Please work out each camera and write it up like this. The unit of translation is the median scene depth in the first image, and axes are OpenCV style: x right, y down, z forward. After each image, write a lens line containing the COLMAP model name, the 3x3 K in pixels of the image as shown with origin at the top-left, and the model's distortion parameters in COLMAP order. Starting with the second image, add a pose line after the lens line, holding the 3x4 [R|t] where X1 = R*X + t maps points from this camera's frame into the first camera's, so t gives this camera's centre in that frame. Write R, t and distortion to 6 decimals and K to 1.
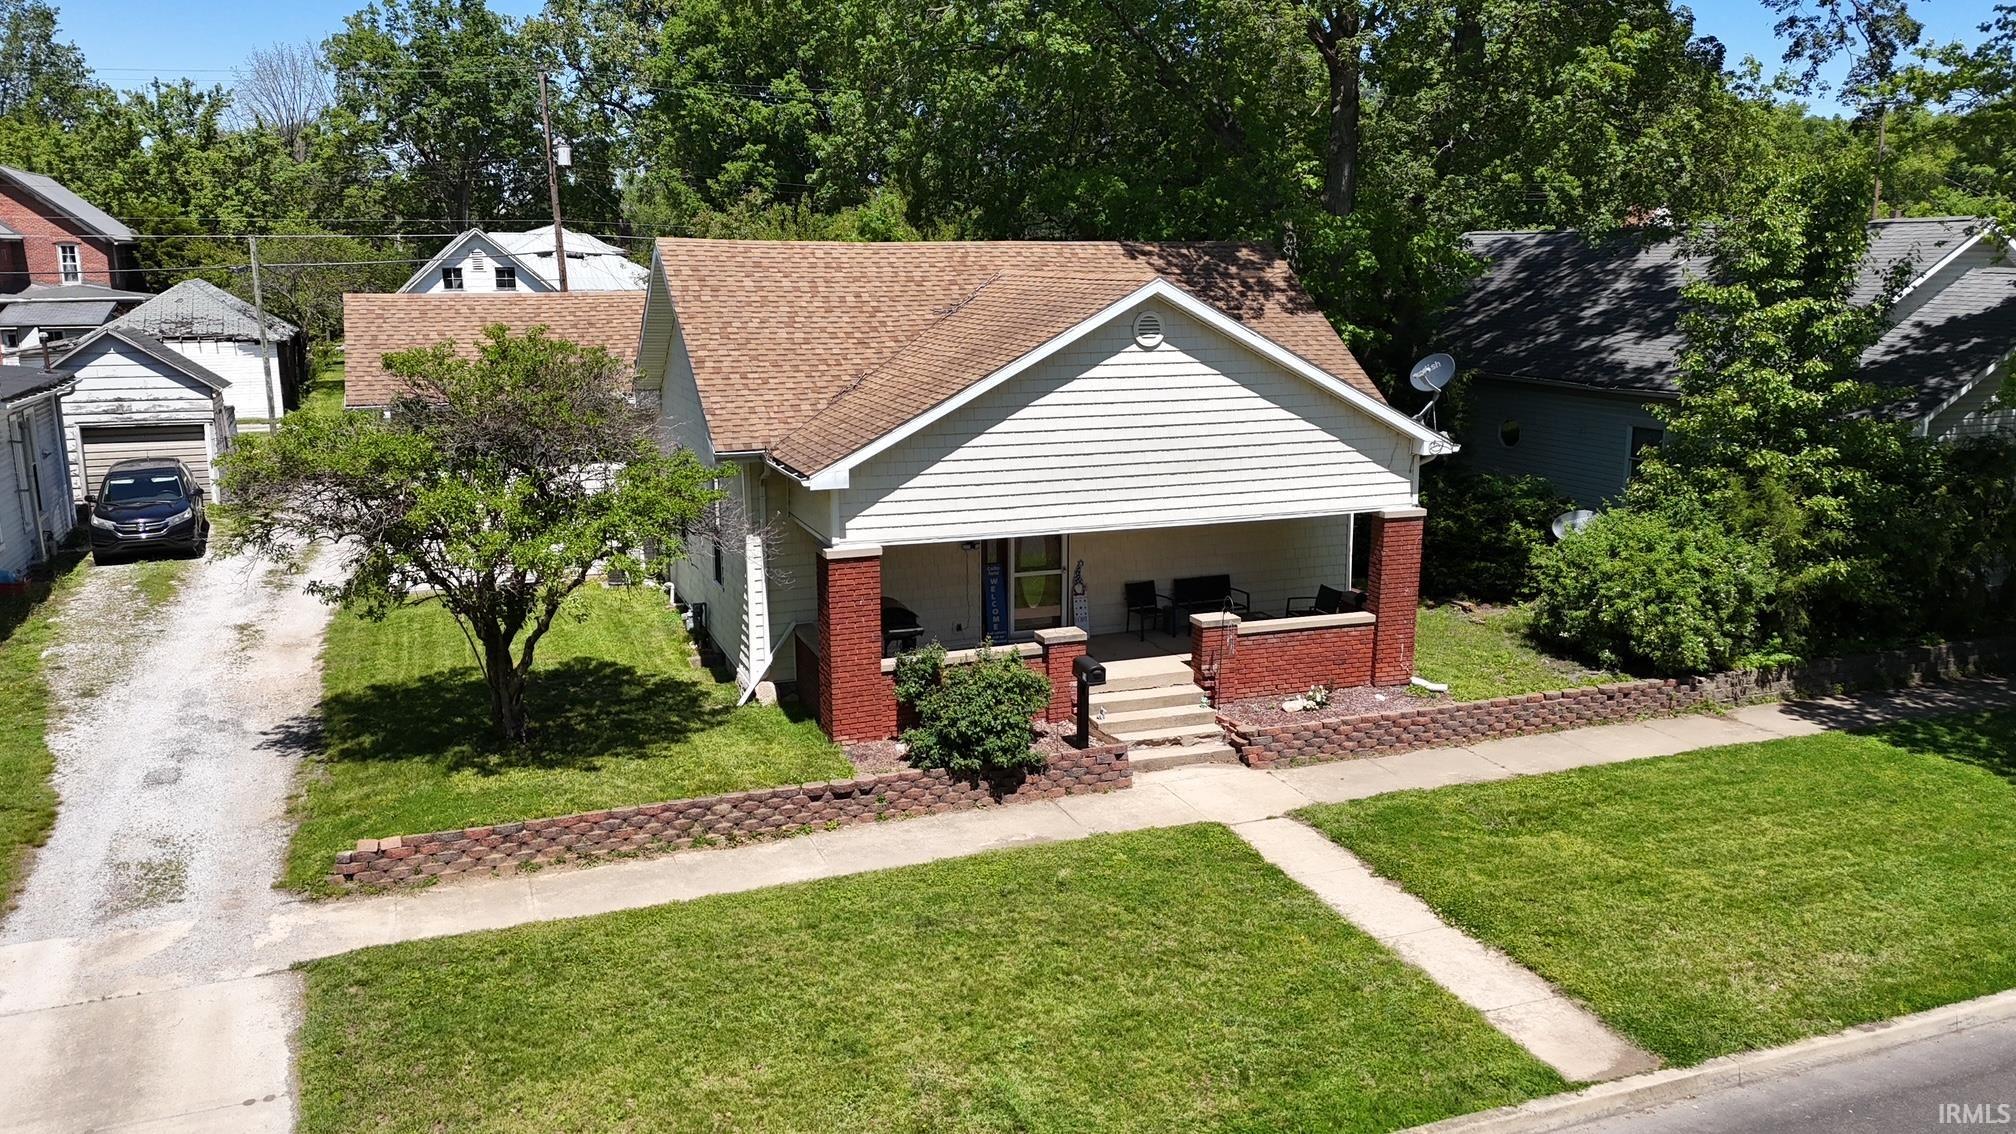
lens RADIAL K [[1464.9, 0, 1006.5], [0, 1464.9, 562.6], [0, 0, 1]] dist [0.070501, -0.062460]
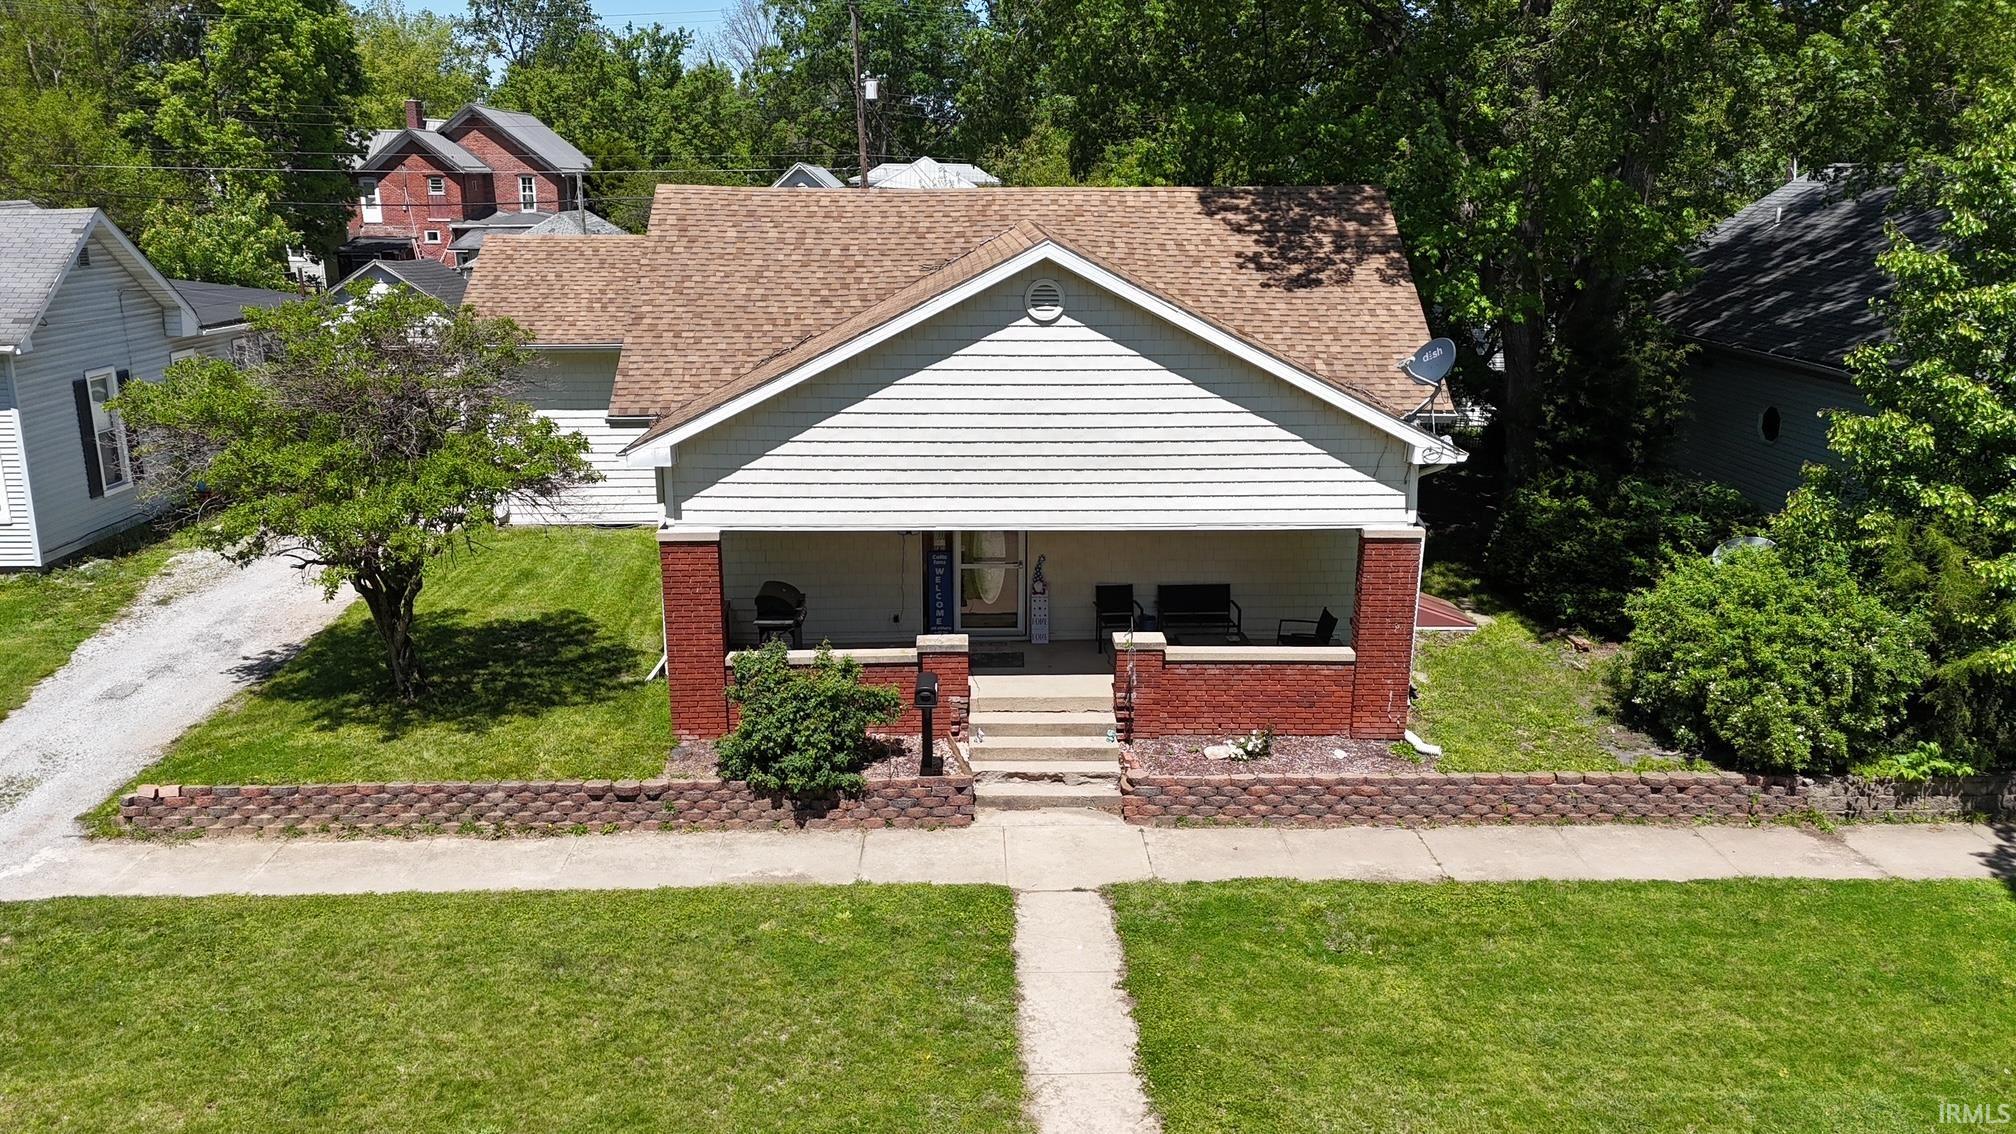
lens RADIAL K [[1464.9, 0, 1014.3], [0, 1464.9, 563.4], [0, 0, 1]] dist [0.070501, -0.062460]
pose [[0.944464, 0.085382, -0.317329, 0.342459], [-0.069480, 0.995709, 0.061118, -0.053806], [0.321186, -0.035676, 0.946344, 0.169303]]
